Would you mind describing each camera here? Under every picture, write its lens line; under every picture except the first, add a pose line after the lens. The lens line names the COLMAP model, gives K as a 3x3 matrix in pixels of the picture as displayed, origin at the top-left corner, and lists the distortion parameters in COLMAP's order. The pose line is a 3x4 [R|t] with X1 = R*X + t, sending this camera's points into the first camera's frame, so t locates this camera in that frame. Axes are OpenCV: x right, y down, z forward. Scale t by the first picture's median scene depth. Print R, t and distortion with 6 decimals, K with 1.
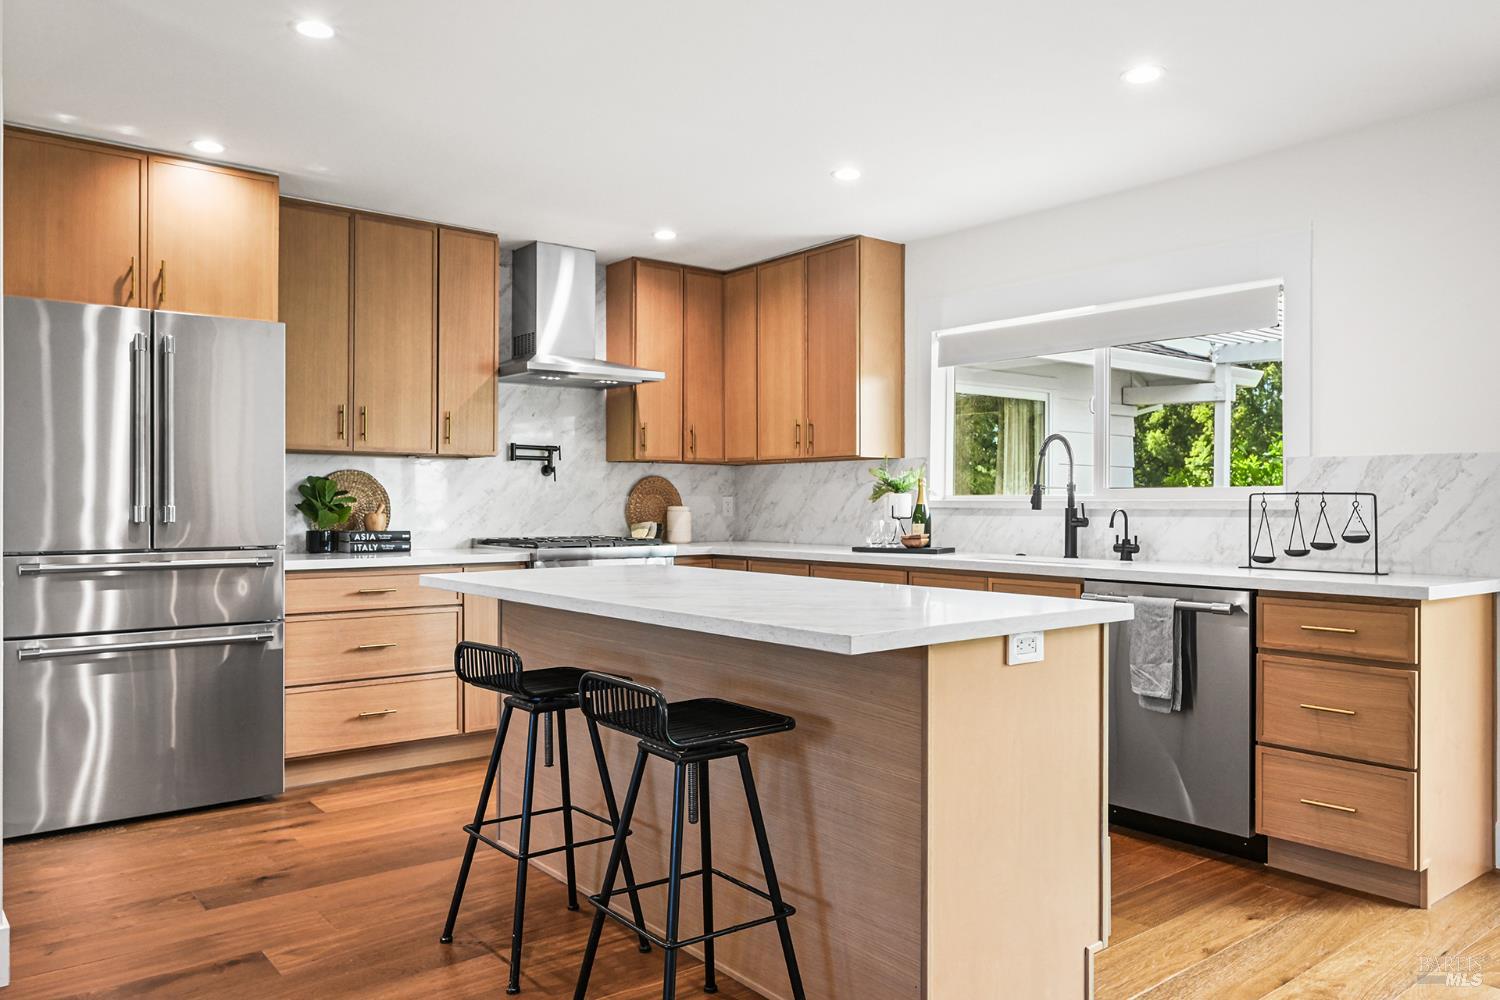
lens RADIAL K [[1066.5, 0, 750.0], [0, 1066.5, 500.0], [0, 0, 1]] dist [0.001557, -0.005880]
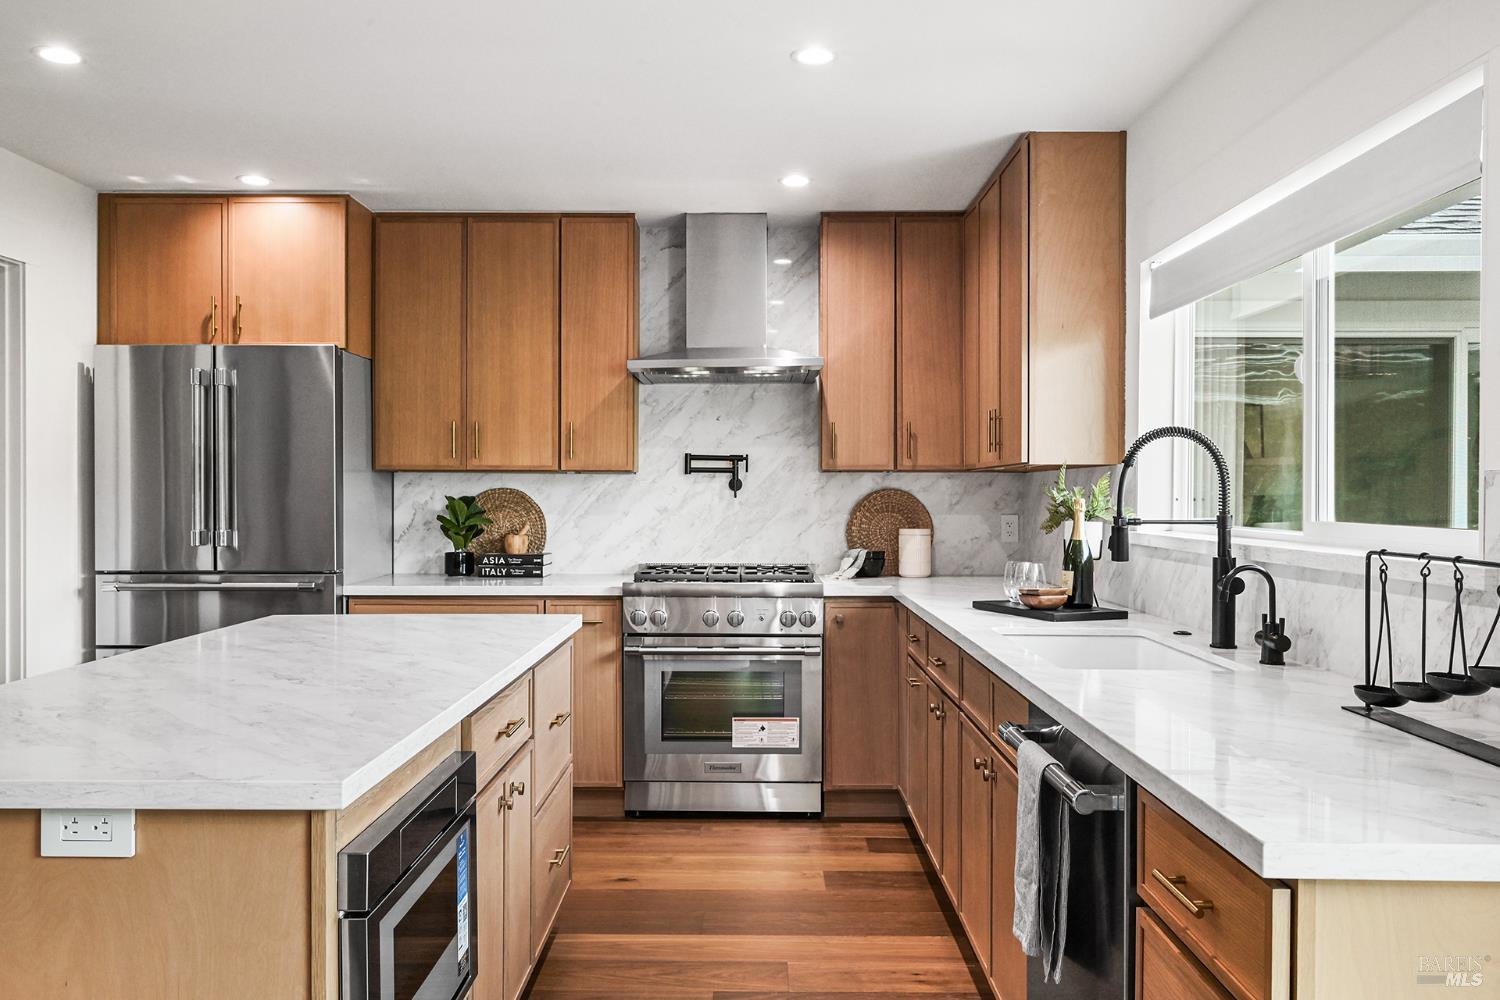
lens RADIAL K [[1163.6, 0, 750.0], [0, 1163.6, 500.0], [0, 0, 1]] dist [-0.010532, -0.003130]
pose [[0.777551, 0.003268, -0.628811, 0.469612], [0.000701, 0.999981, 0.006064, -0.025298], [0.628819, -0.005156, 0.777534, 0.358435]]
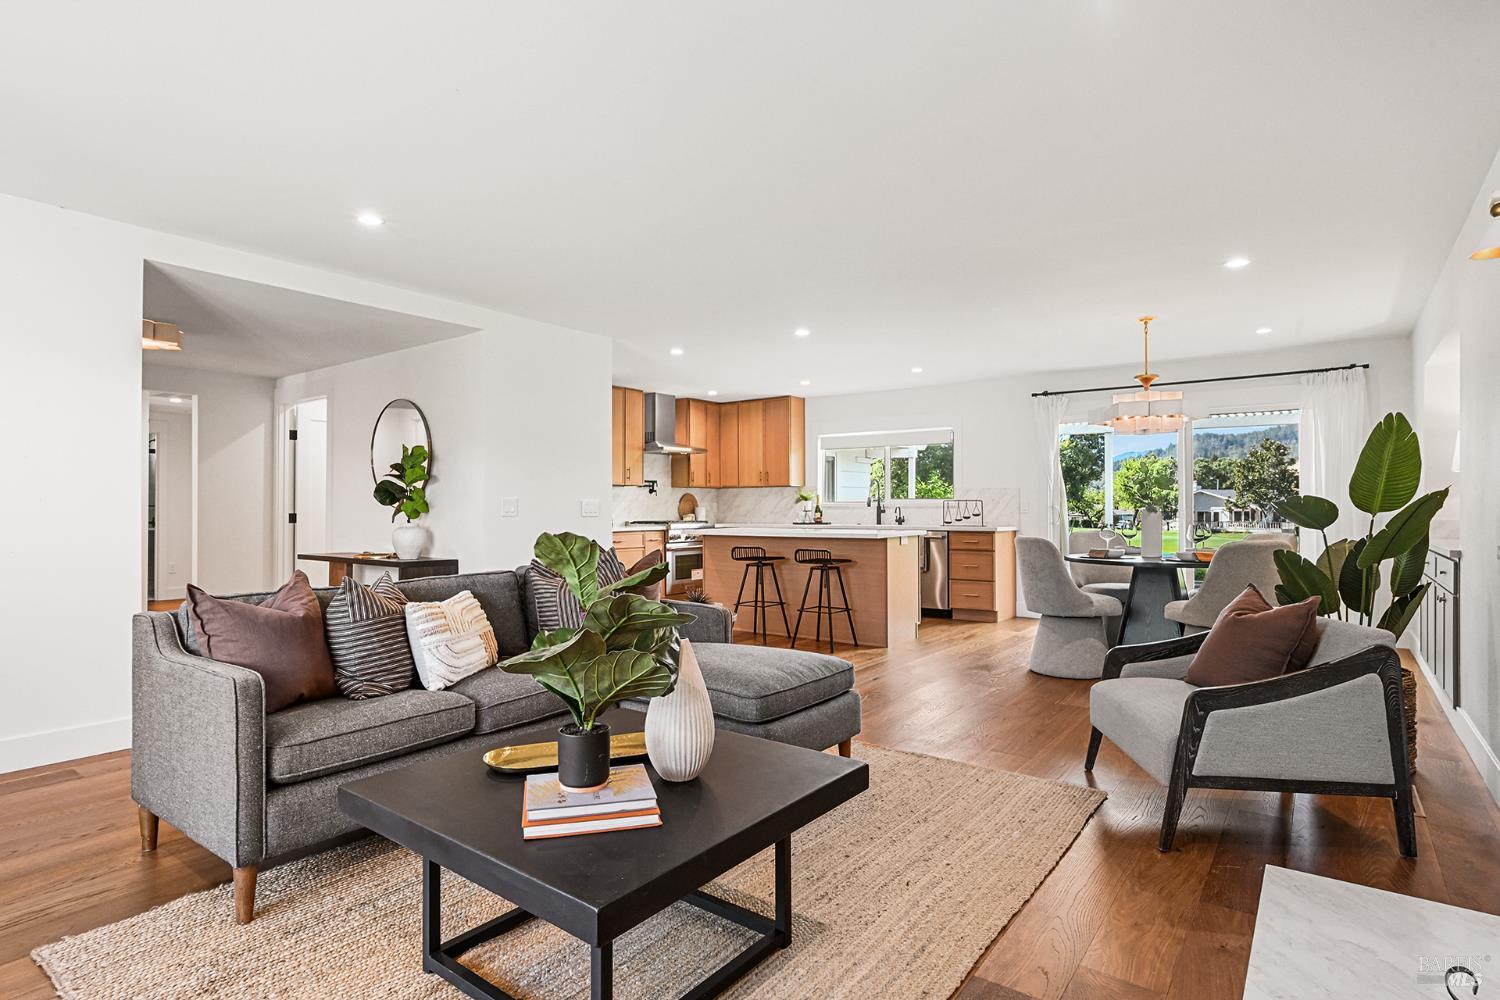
lens RADIAL K [[778.2, 0, 750.0], [0, 778.2, 500.0], [0, 0, 1]] dist [-0.004354, -0.000499]
pose [[0.967076, -0.002514, 0.254477, -0.487579], [0.004455, 0.999965, -0.007053, 0.004134], [-0.254451, 0.007955, 0.967053, -0.772543]]
